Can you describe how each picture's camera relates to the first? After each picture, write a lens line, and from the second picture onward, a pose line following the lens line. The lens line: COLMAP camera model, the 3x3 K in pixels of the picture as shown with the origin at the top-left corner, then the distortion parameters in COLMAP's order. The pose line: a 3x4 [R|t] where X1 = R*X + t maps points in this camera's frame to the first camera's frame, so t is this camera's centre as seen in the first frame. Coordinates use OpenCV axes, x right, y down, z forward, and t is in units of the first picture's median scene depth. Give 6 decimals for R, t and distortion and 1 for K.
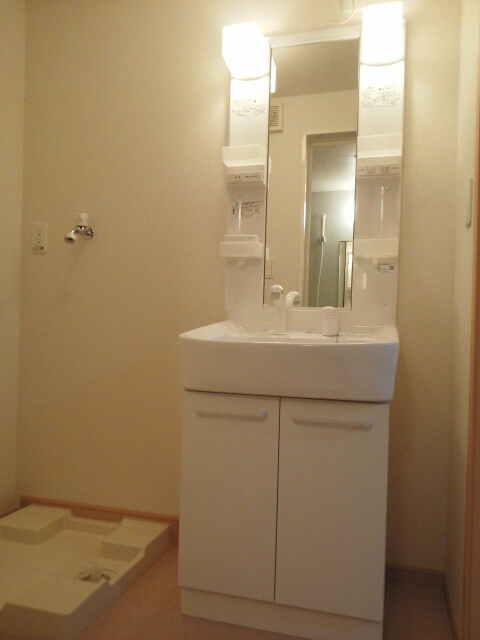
lens RADIAL K [[497.9, 0, 240.7], [0, 497.9, 322.8], [0, 0, 1]] dist [0.042240, -0.001878]
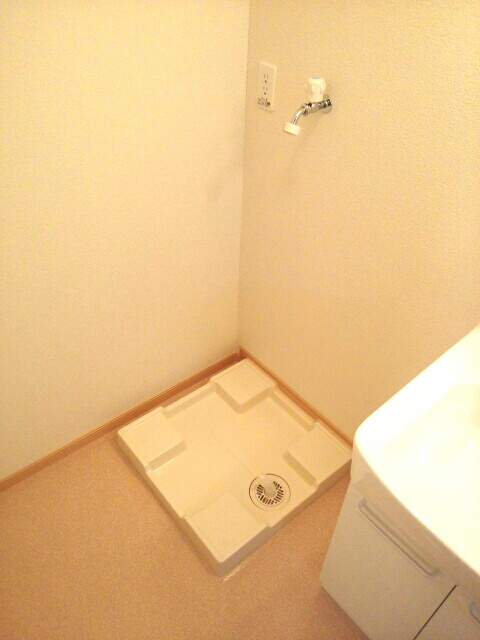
lens RADIAL K [[497.9, 0, 240.7], [0, 497.9, 322.8], [0, 0, 1]] dist [0.042240, -0.001878]
pose [[0.819313, 0.382995, -0.426662, -0.011197], [-0.013611, 0.756944, 0.653338, -0.426385], [0.573184, -0.529481, 0.625387, 0.425557]]
